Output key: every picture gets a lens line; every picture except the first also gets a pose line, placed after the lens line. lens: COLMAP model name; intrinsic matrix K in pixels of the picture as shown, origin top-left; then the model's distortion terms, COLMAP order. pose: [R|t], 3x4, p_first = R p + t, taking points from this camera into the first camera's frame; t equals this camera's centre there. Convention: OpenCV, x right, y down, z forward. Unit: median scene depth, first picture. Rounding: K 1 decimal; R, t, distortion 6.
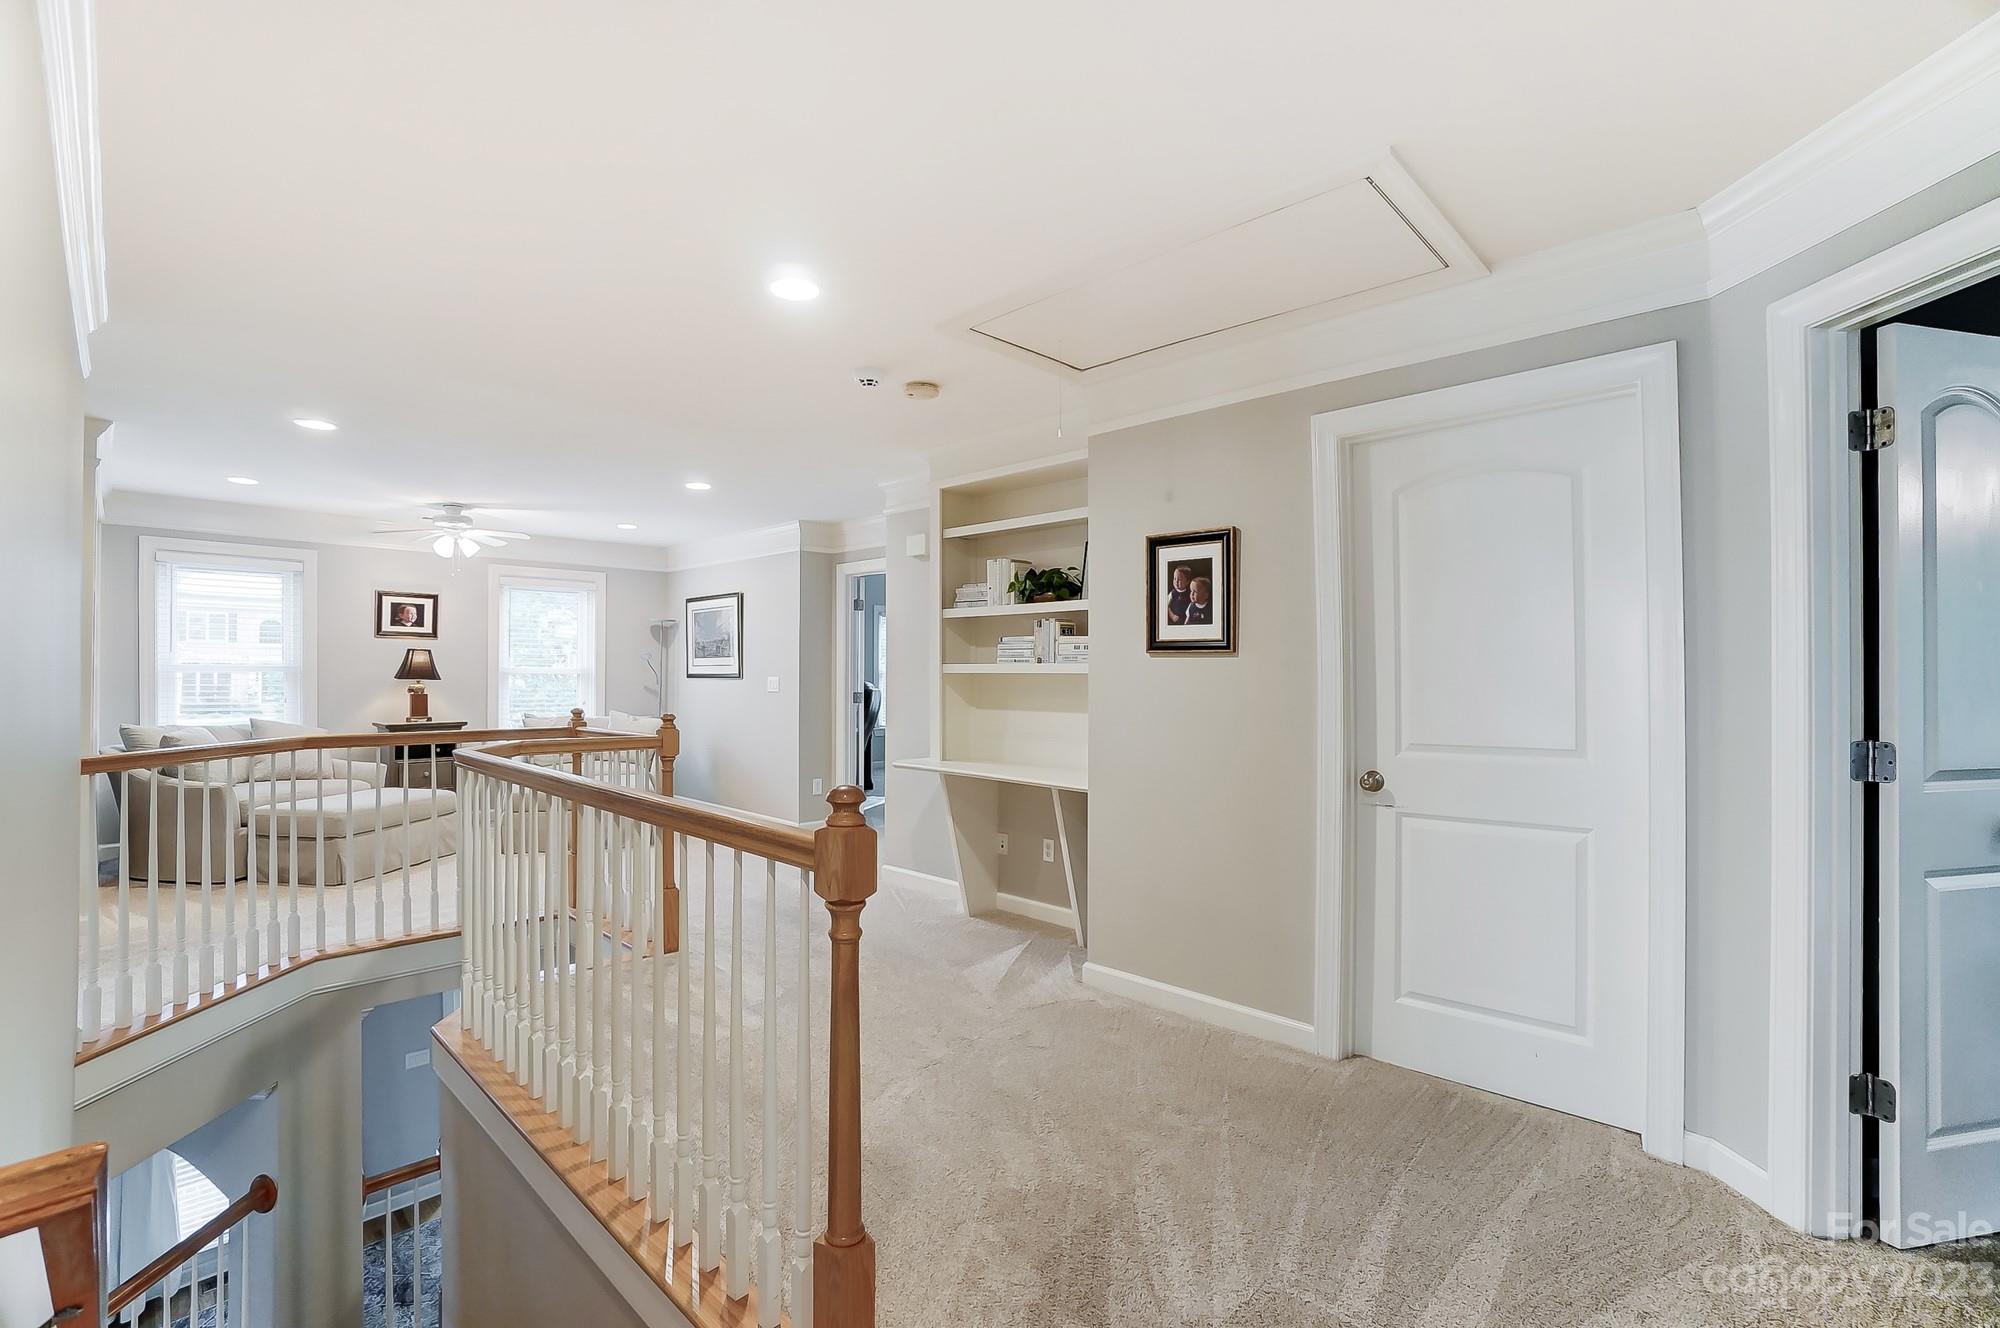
lens RADIAL K [[870.1, 0, 990.2], [0, 870.1, 671.7], [0, 0, 1]] dist [-0.015188, 0.000004]
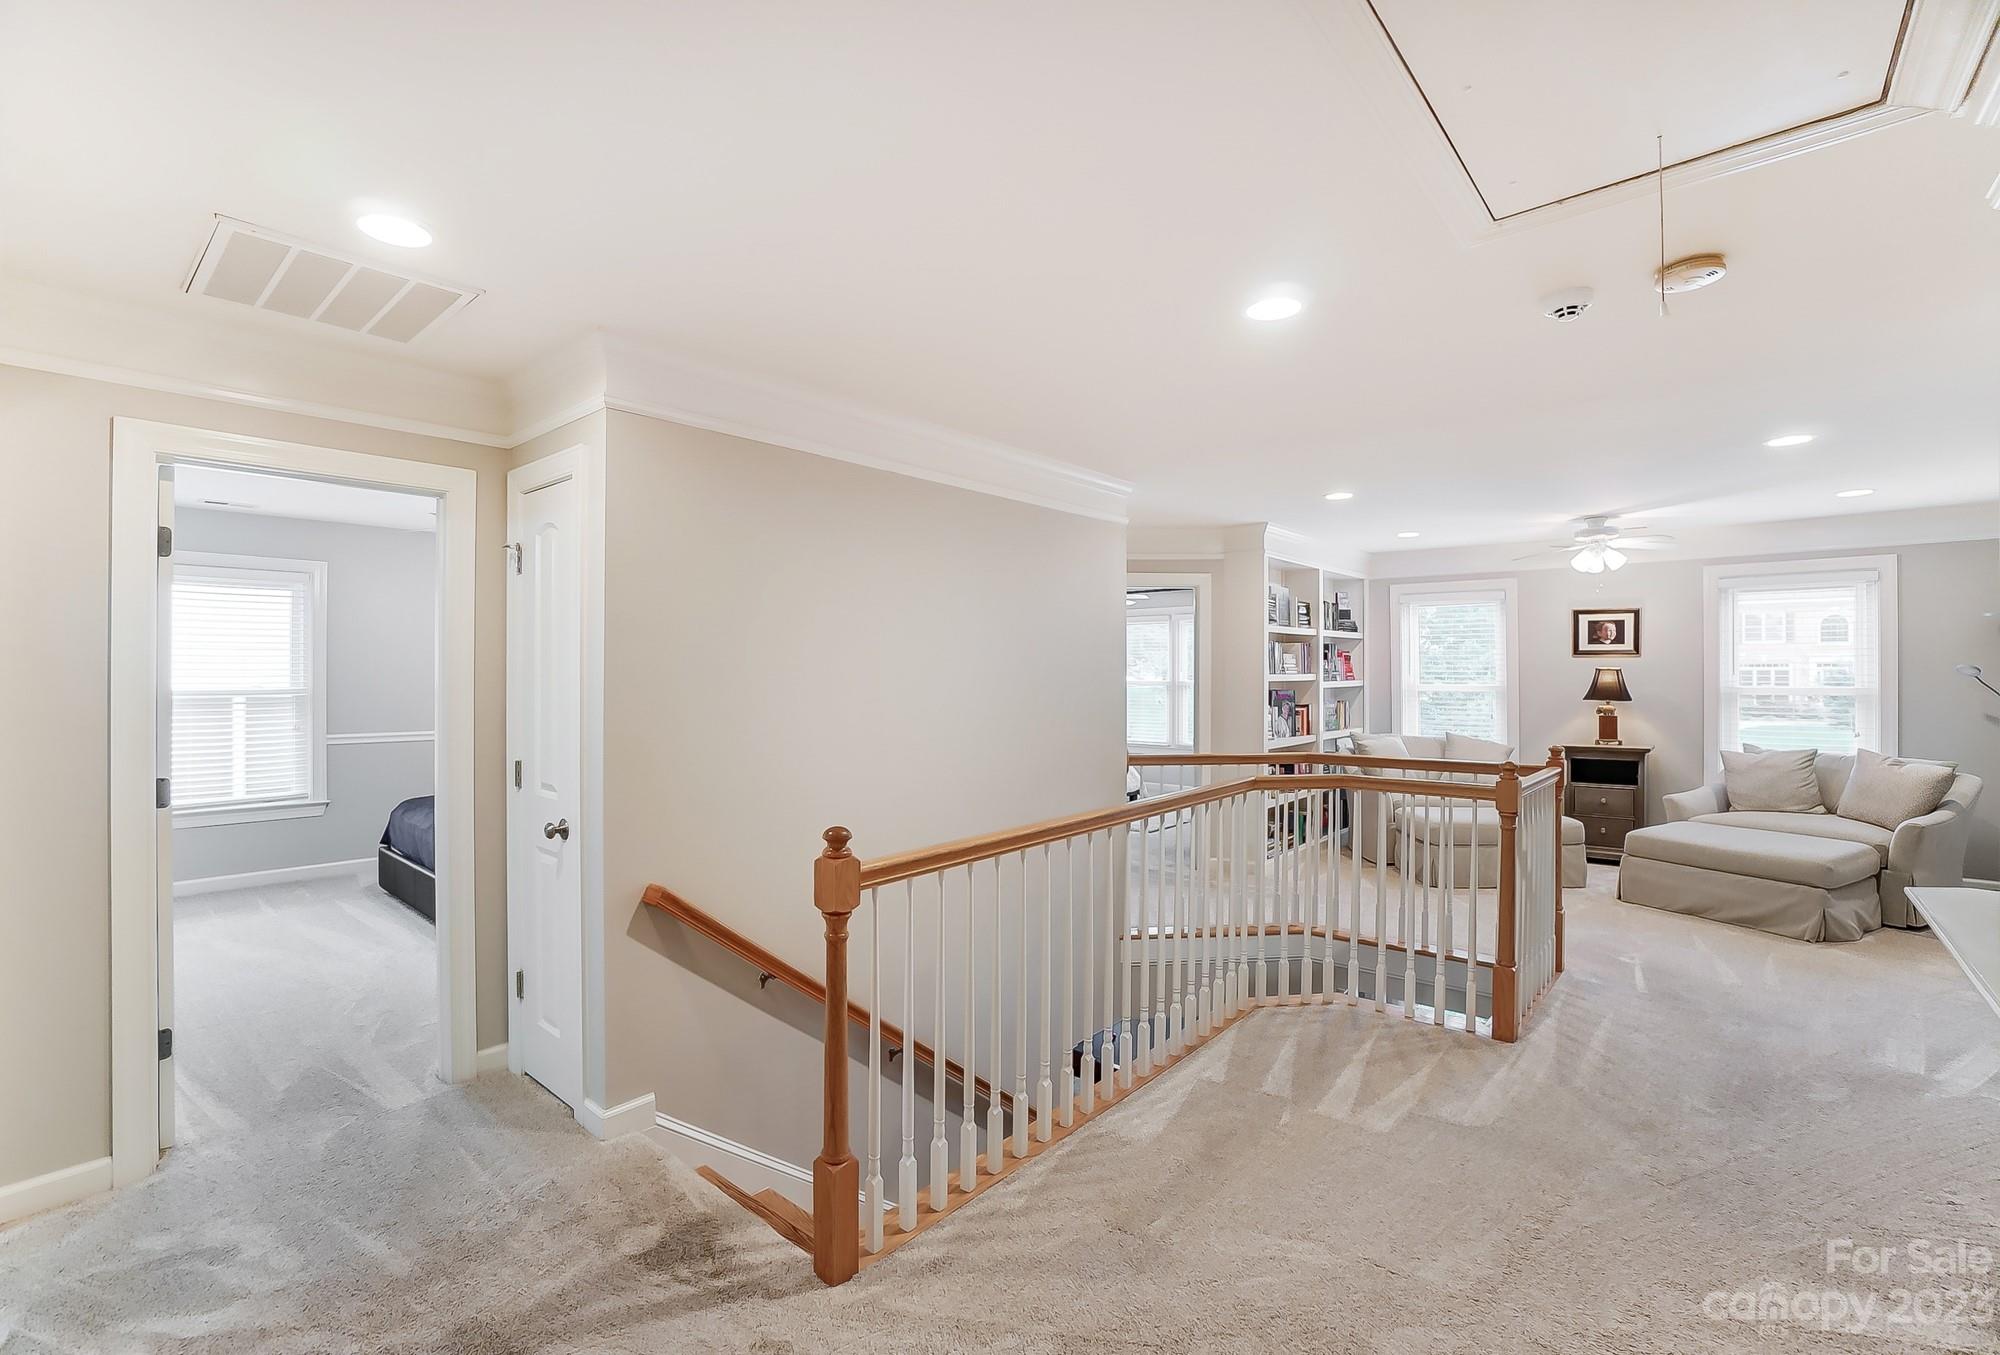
lens RADIAL K [[913.6, 0, 1004.2], [0, 913.6, 672.2], [0, 0, 1]] dist [0.000243, 0.000610]
pose [[0.092437, -0.000541, -0.995718, 0.275823], [0.005458, 0.999985, -0.000037, -0.025375], [0.995704, -0.005431, 0.092438, 0.244712]]
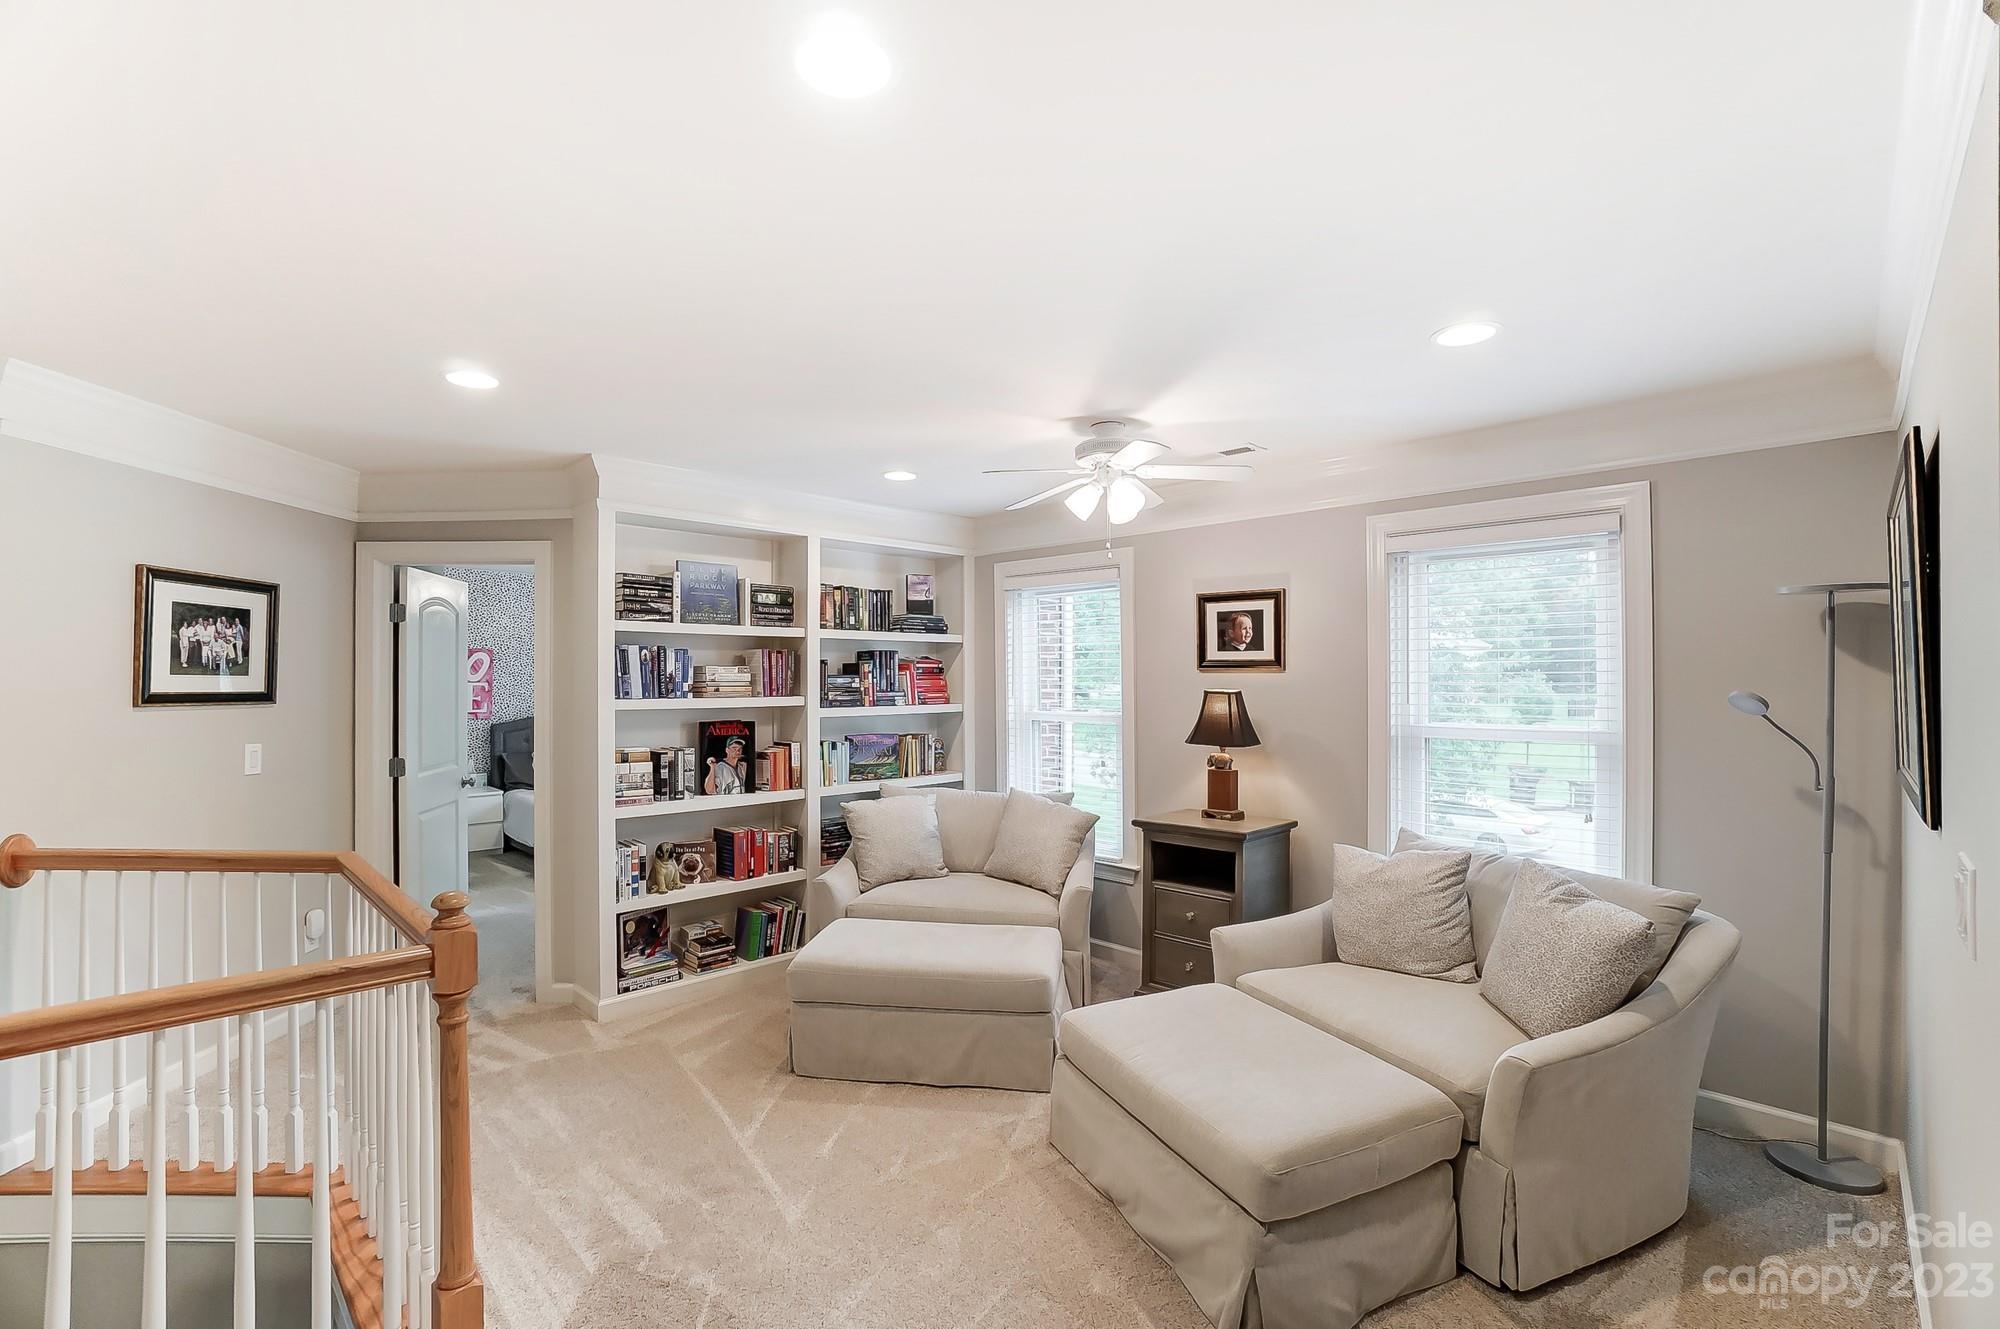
lens RADIAL K [[896.4, 0, 1000.0], [0, 896.4, 664.5], [0, 0, 1]] dist [-0.054056, 0.024893]
pose [[-0.009054, -0.018156, -0.999794, -0.072022], [0.003454, 0.999829, -0.018188, -0.033092], [0.999953, -0.003618, -0.008990, 0.853456]]
